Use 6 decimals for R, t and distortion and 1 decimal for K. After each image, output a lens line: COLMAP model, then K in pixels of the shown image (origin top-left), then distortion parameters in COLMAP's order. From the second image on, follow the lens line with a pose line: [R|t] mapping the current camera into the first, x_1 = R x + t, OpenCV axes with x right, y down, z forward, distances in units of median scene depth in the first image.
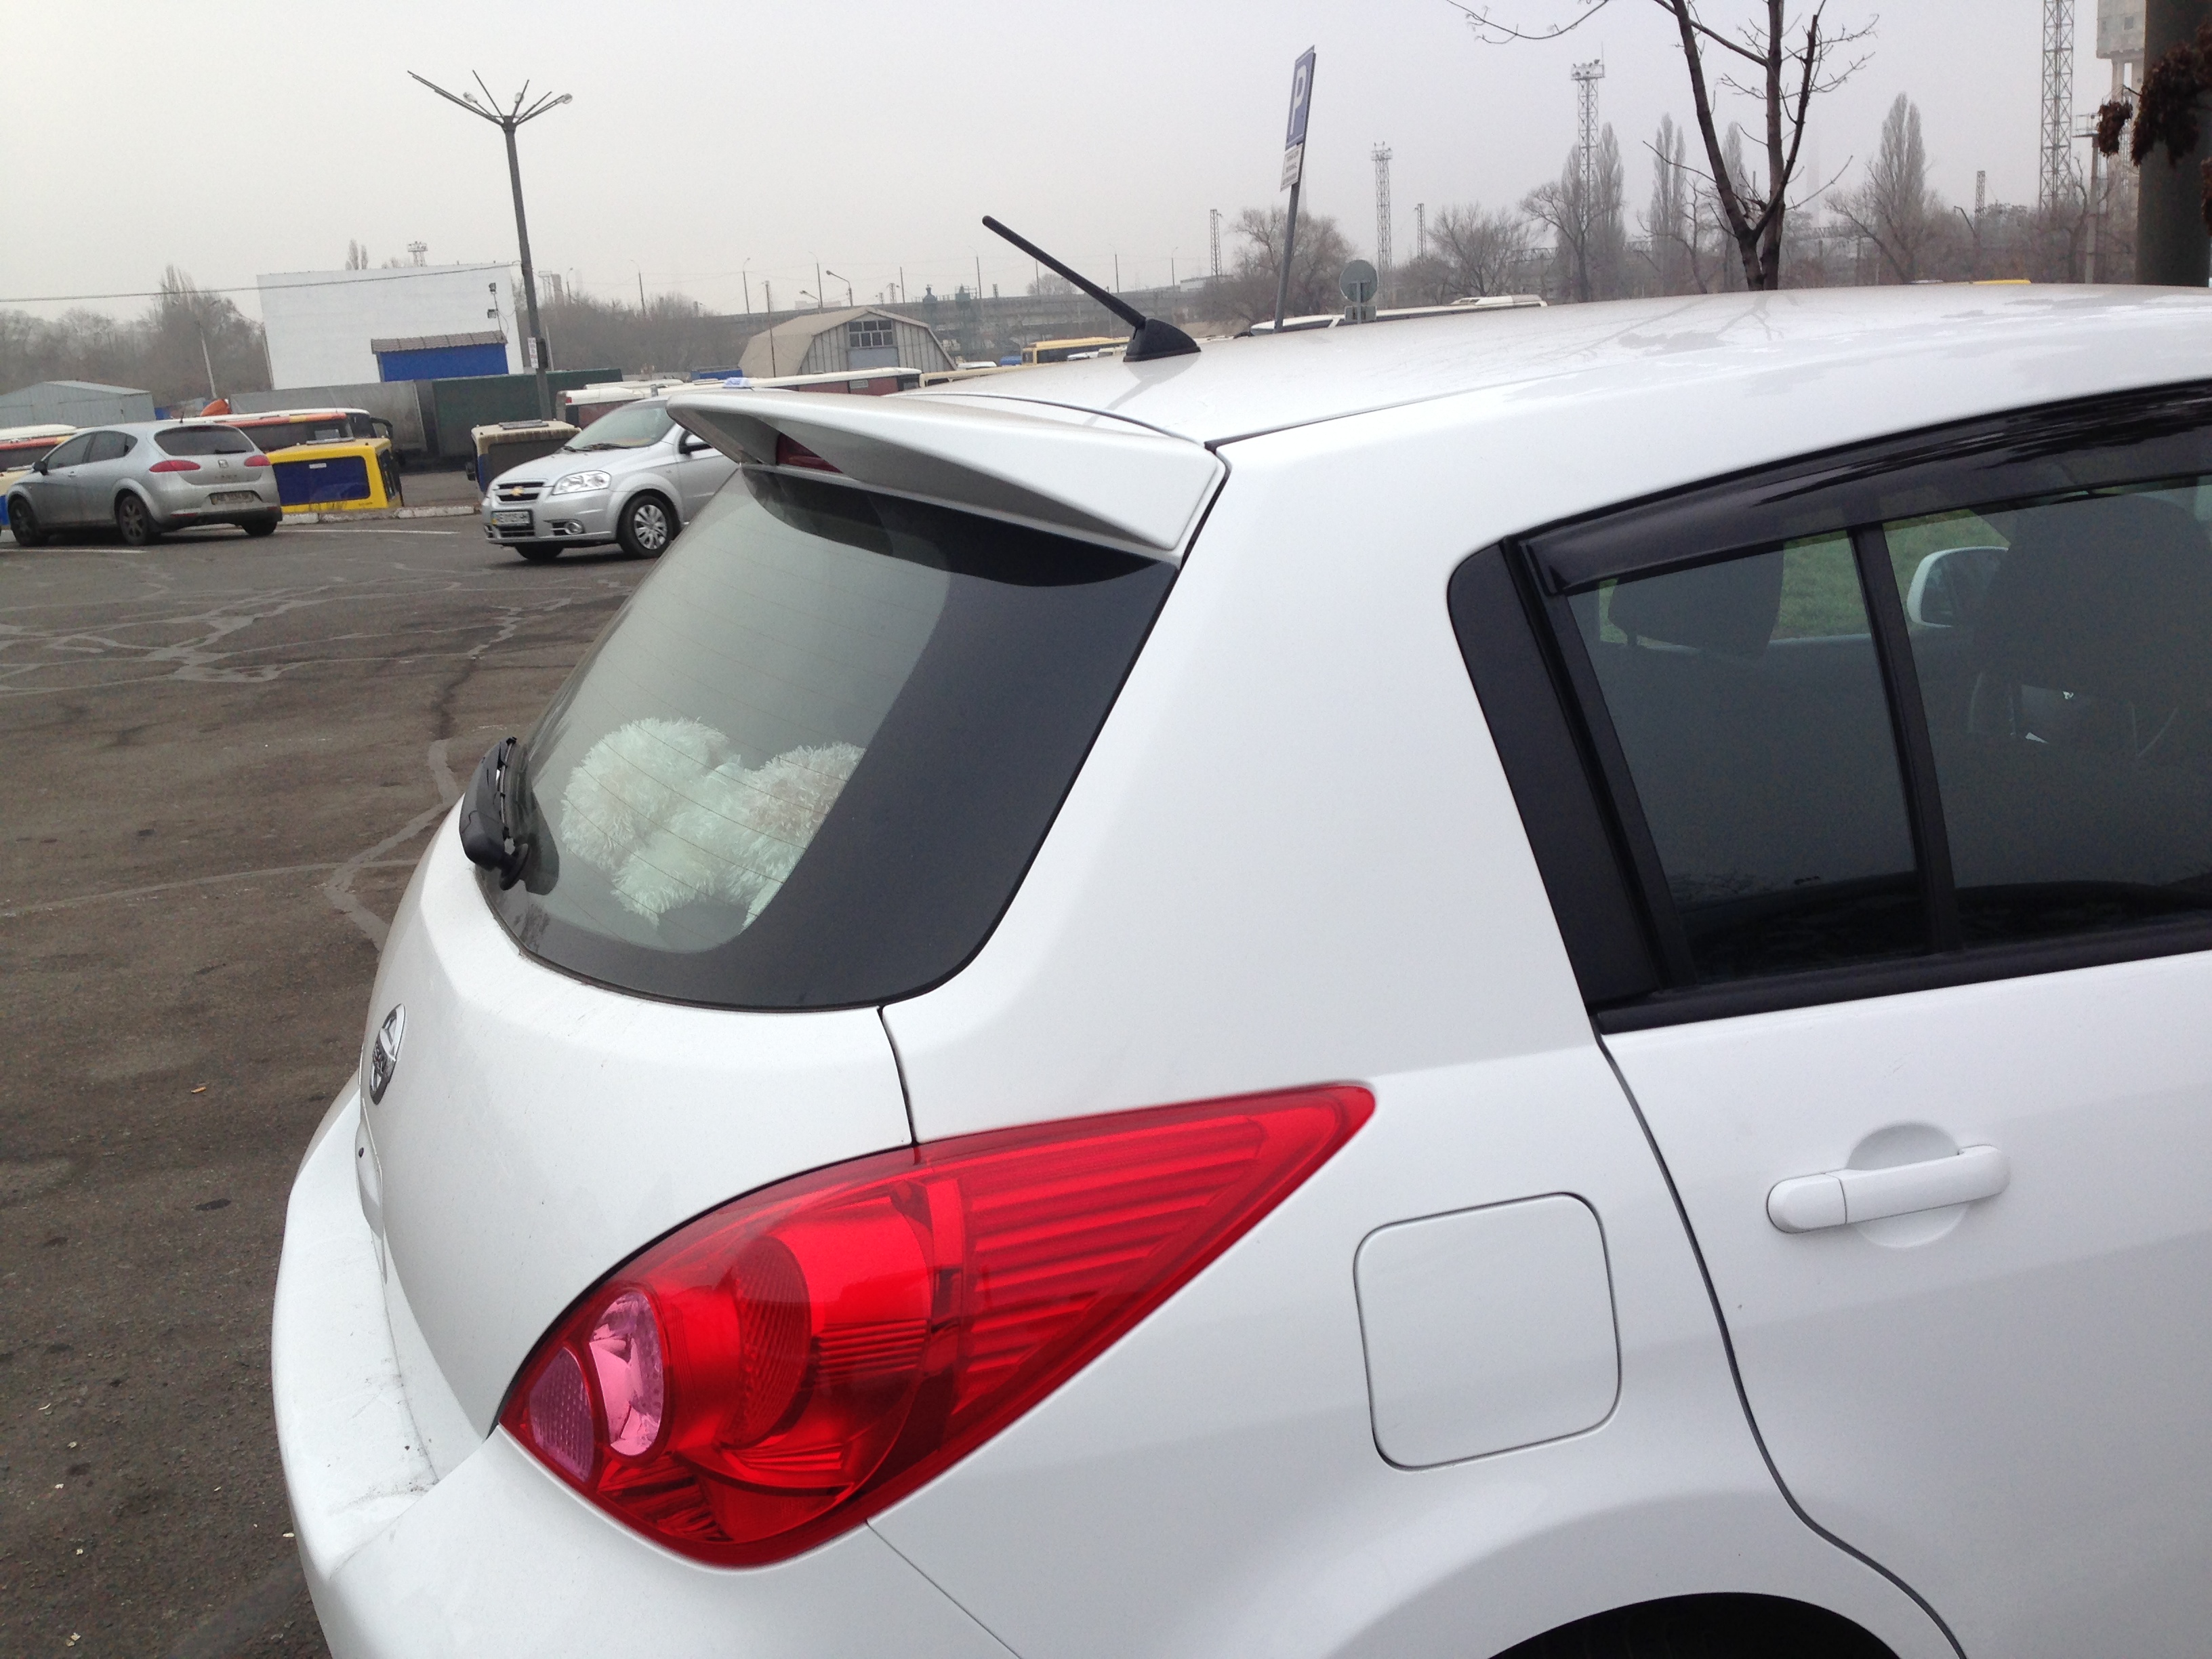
lens RADIAL K [[1949.5, 0, 1106.0], [0, 1949.5, 829.5], [0, 0, 1]] dist [0.139174, -0.224380]
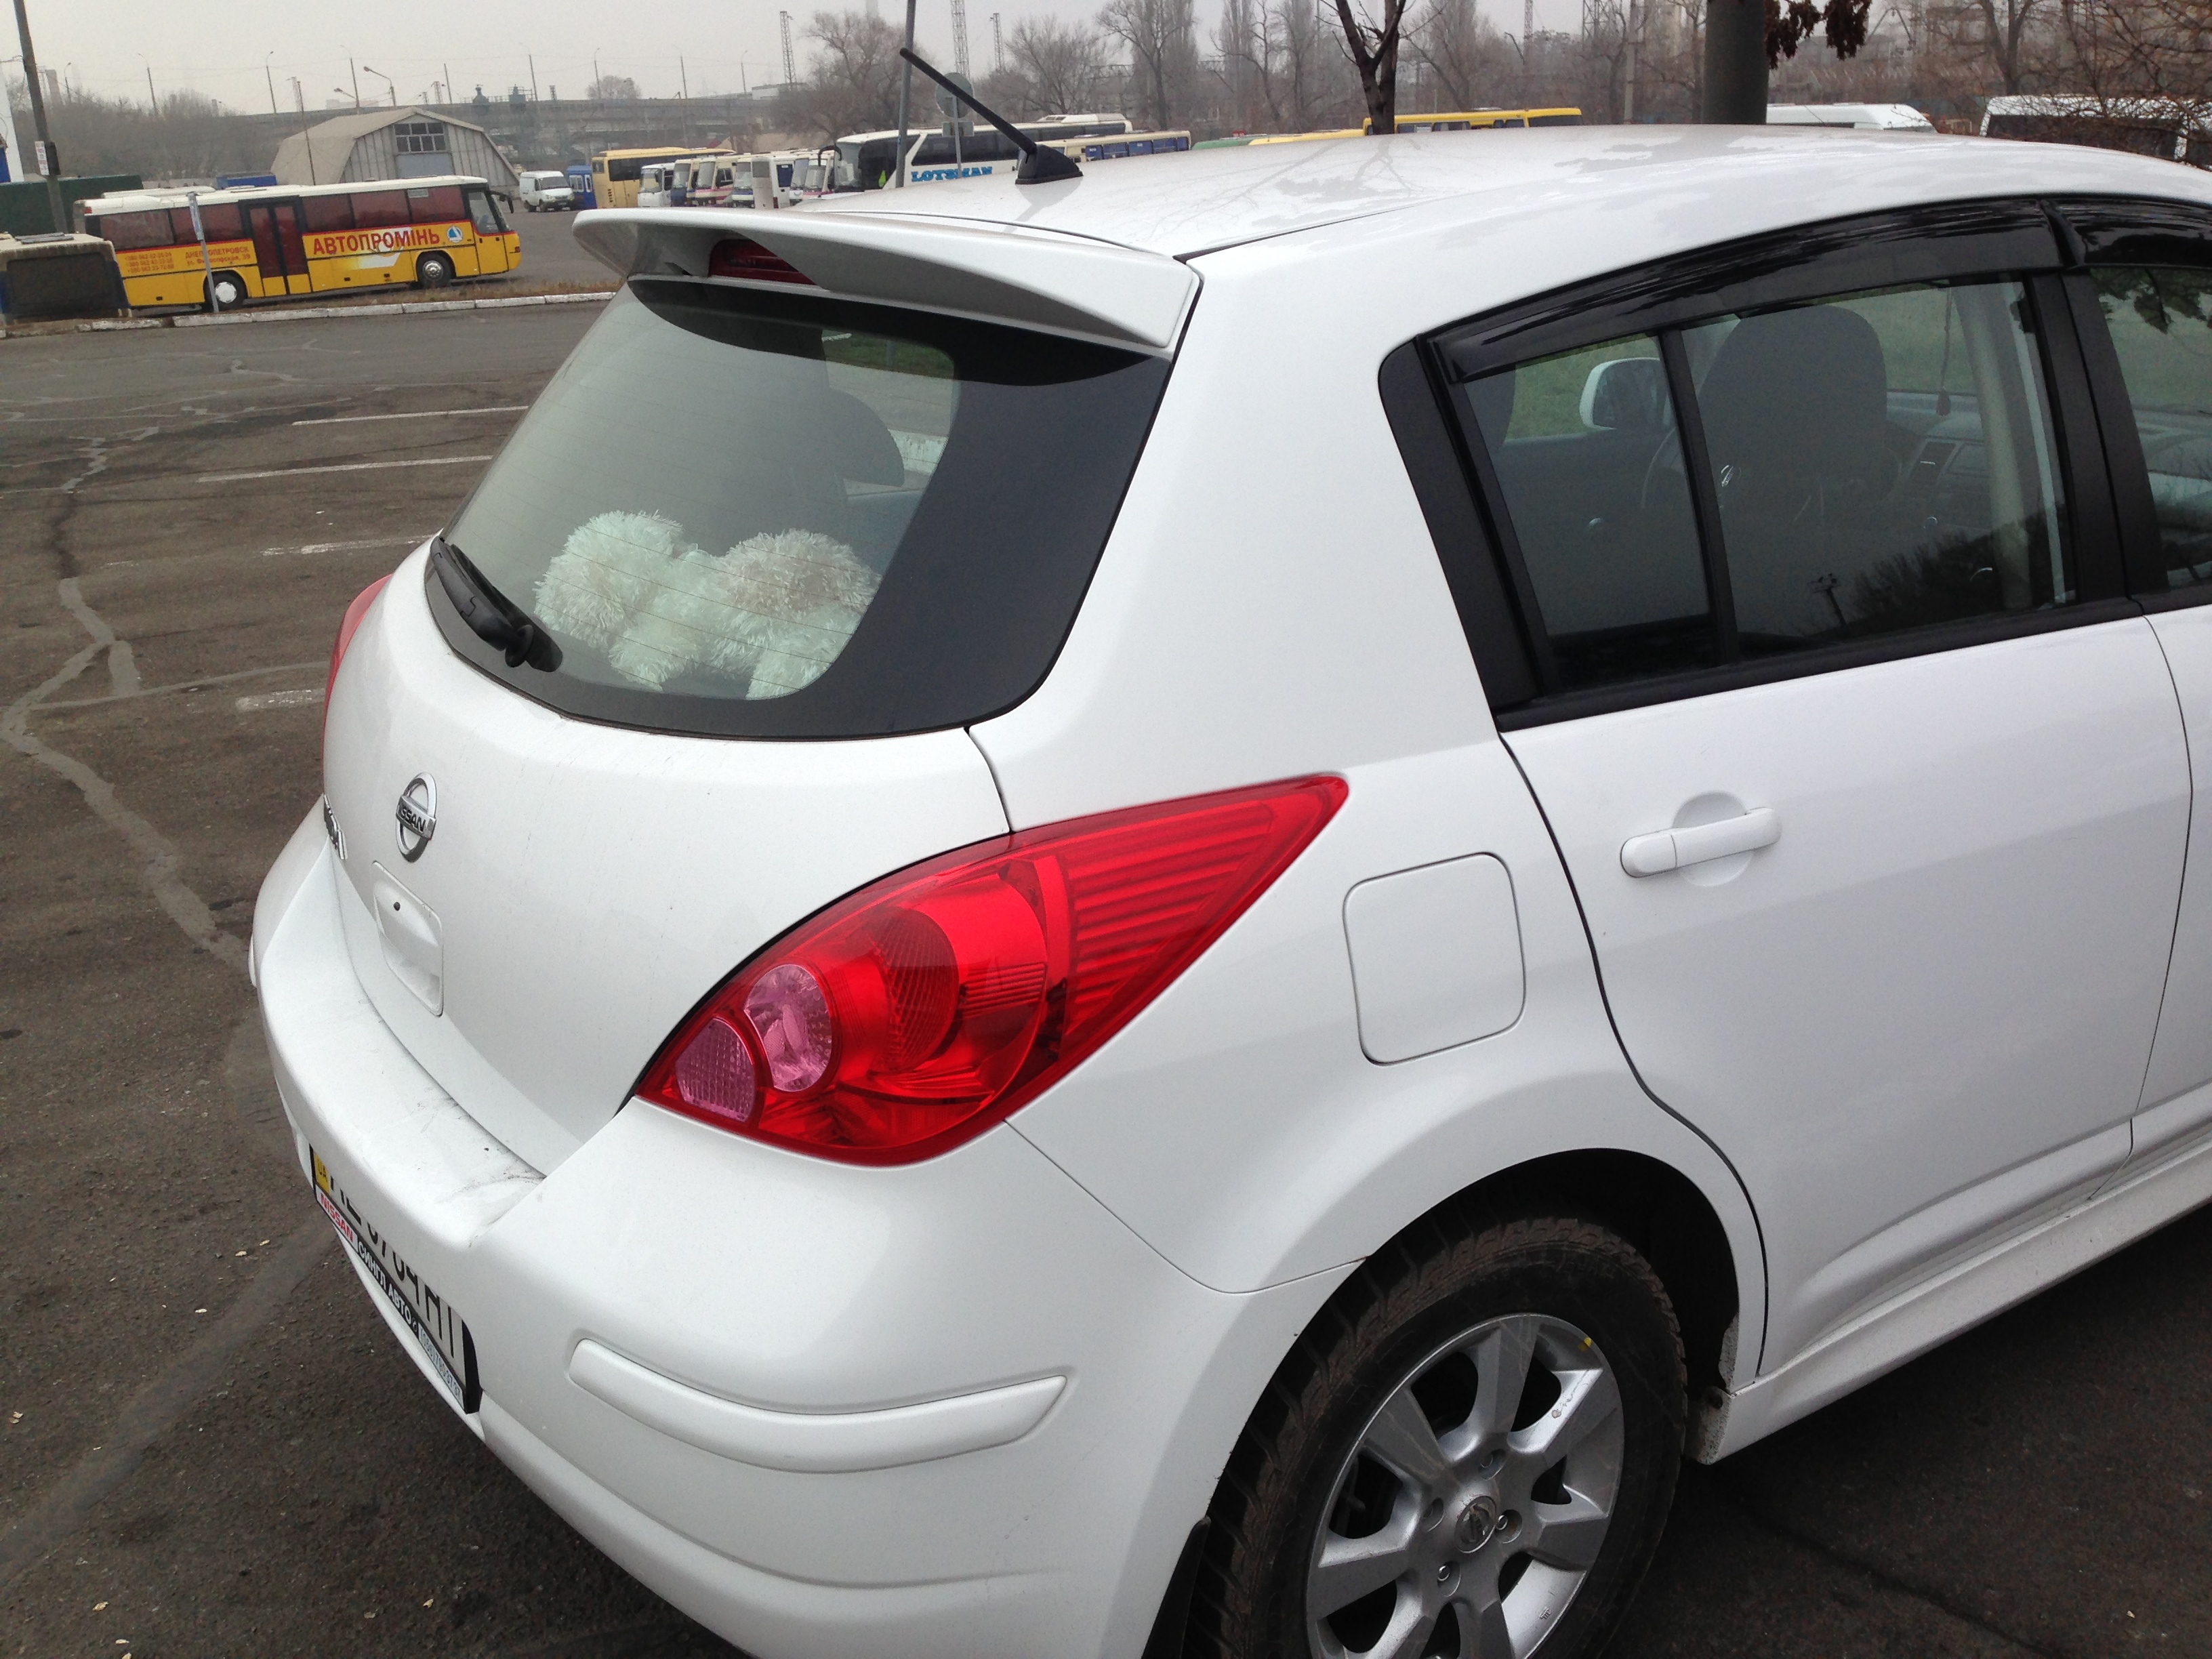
lens RADIAL K [[1949.5, 0, 1106.0], [0, 1949.5, 829.5], [0, 0, 1]] dist [0.139174, -0.224380]
pose [[0.980083, -0.051151, 0.191887, -0.200911], [0.034730, 0.995516, 0.087985, 0.037071], [-0.195527, -0.079569, 0.977465, -0.163967]]
